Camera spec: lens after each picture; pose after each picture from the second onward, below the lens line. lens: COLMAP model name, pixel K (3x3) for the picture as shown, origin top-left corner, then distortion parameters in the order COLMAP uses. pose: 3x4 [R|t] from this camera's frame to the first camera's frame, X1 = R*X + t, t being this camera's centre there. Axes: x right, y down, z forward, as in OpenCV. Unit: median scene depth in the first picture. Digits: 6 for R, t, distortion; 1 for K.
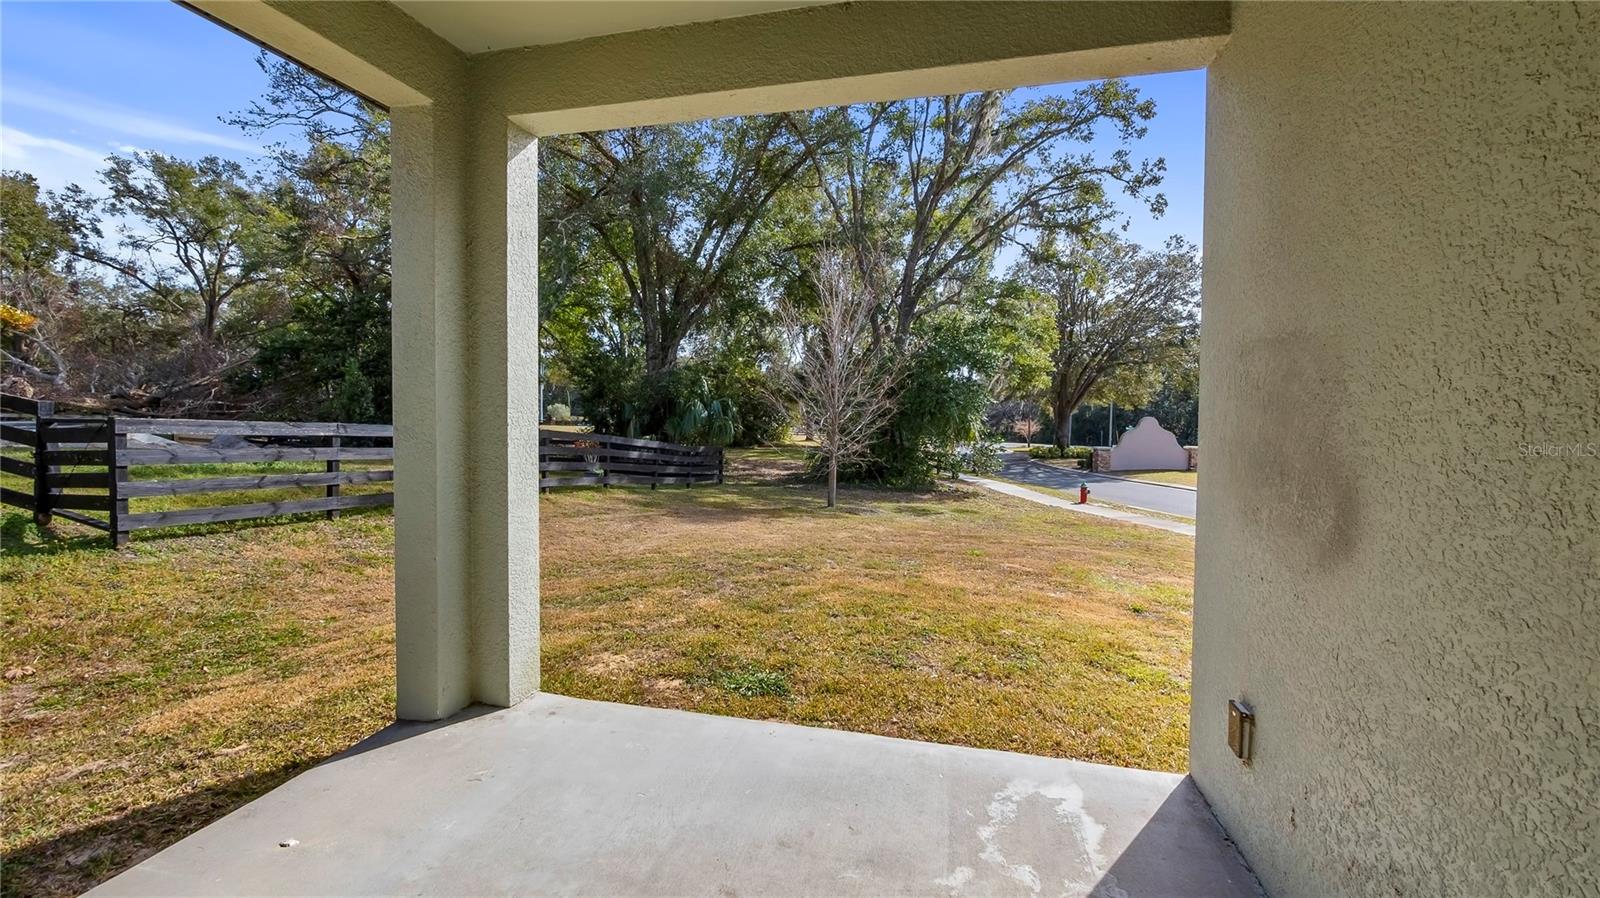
lens RADIAL K [[661.5, 0, 778.5], [0, 661.5, 426.3], [0, 0, 1]] dist [-0.001861, -0.000319]
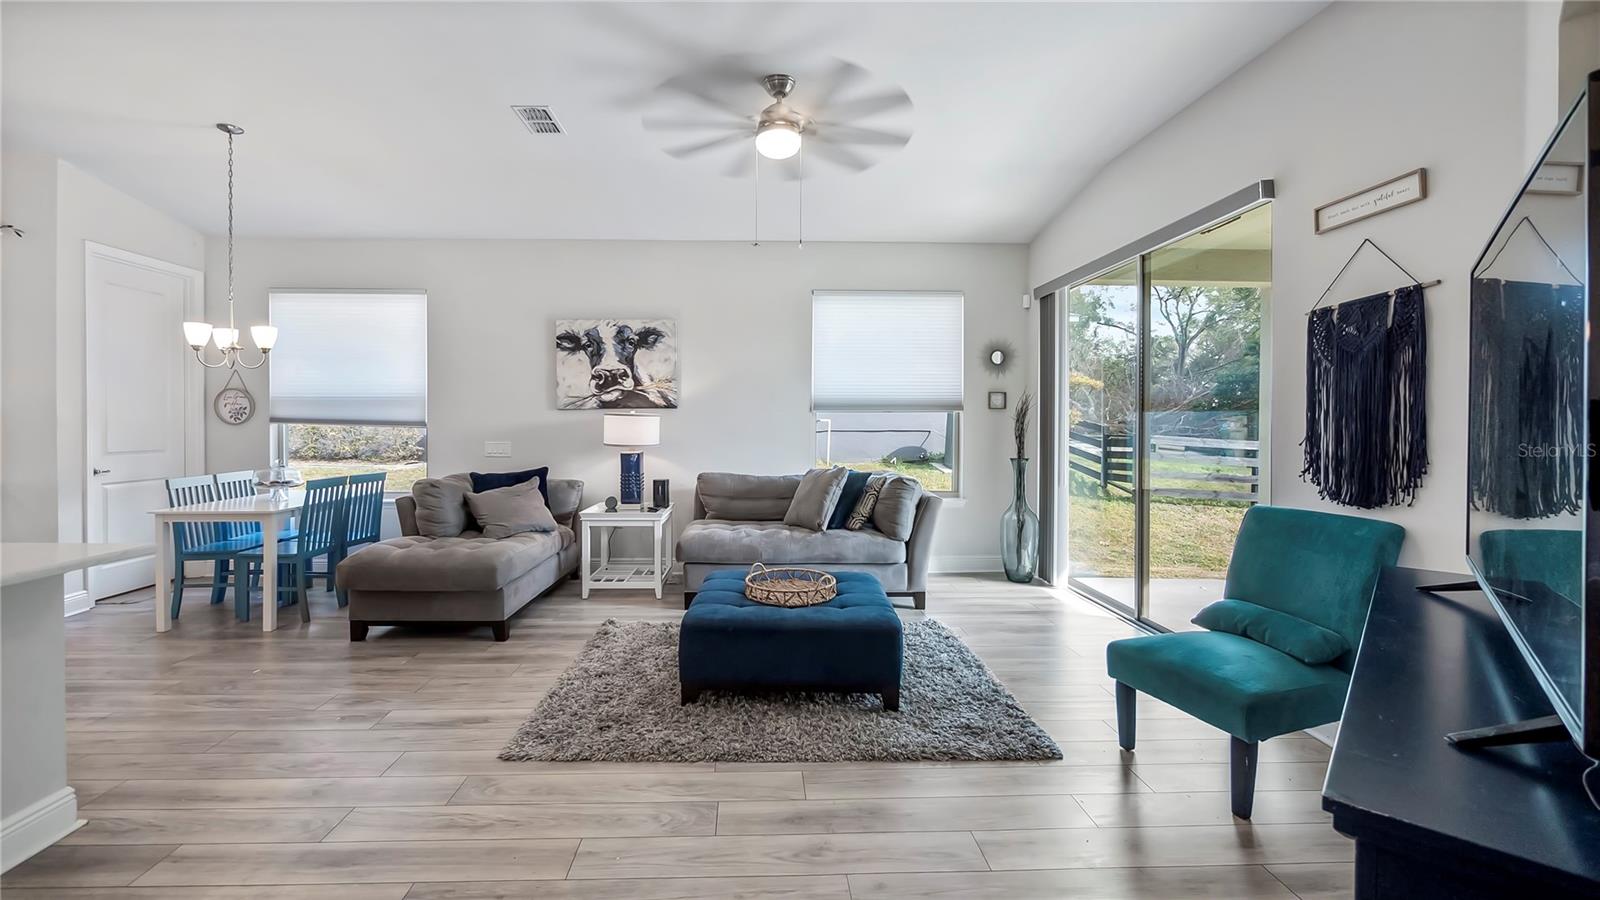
lens RADIAL K [[640.0, 0, 791.0], [0, 640.0, 421.3], [0, 0, 1]] dist [-0.001395, -0.000145]
pose [[0.309087, -0.004184, -0.951024, 0.101970], [-0.039397, 0.999076, -0.017199, 0.004693], [0.950217, 0.042783, 0.308637, -0.119524]]
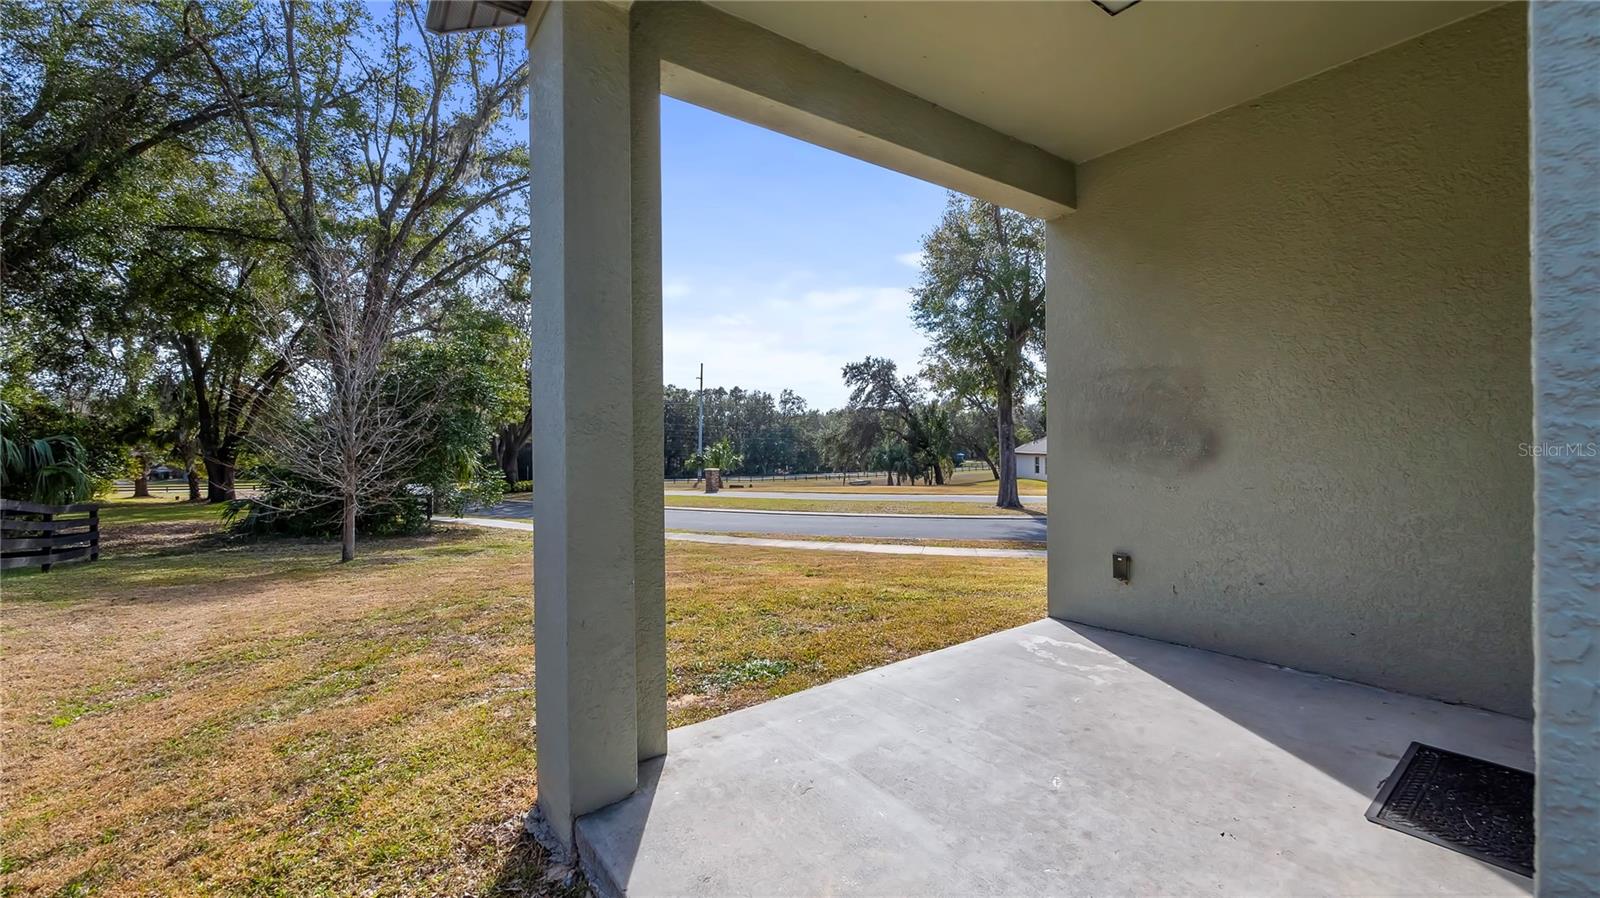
lens RADIAL K [[639.8, 0, 806.6], [0, 639.8, 447.3], [0, 0, 1]] dist [-0.011156, -0.000102]
pose [[0.635639, -0.022136, 0.771669, -0.104560], [0.041854, 0.999107, -0.005816, 0.005826], [-0.770851, 0.035995, 0.635997, 0.038677]]
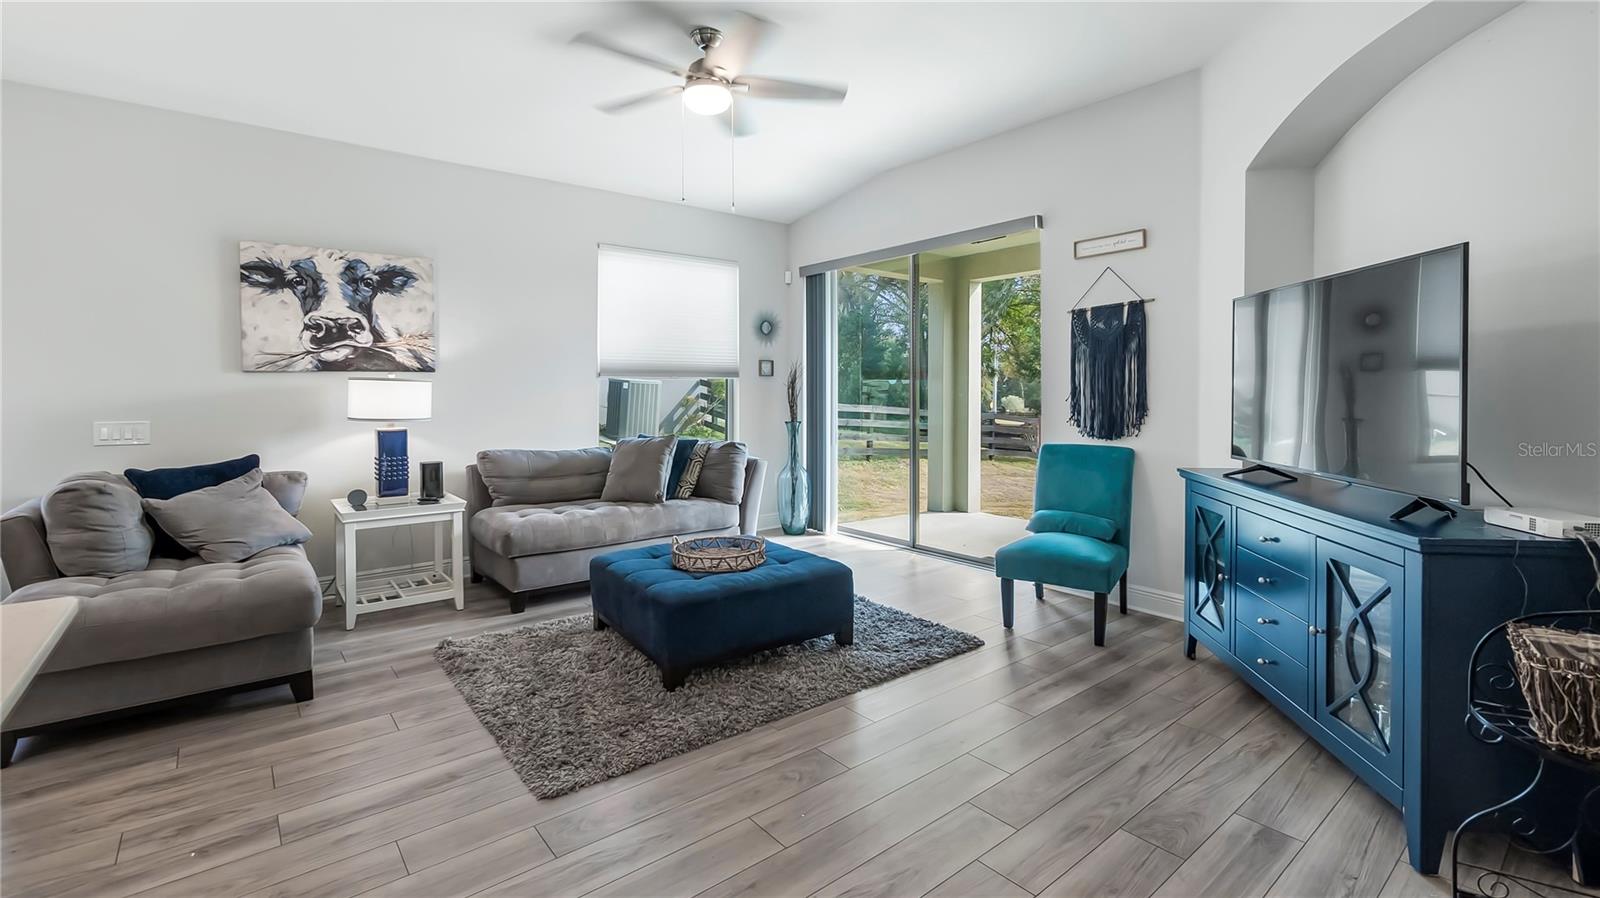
lens RADIAL K [[686.9, 0, 807.6], [0, 686.9, 396.3], [0, 0, 1]] dist [0.001208, 0.000245]
pose [[0.818763, -0.003928, -0.574118, 0.071527], [-0.015286, 0.999473, -0.028638, 0.008229], [0.573928, 0.032223, 0.818272, -0.180839]]
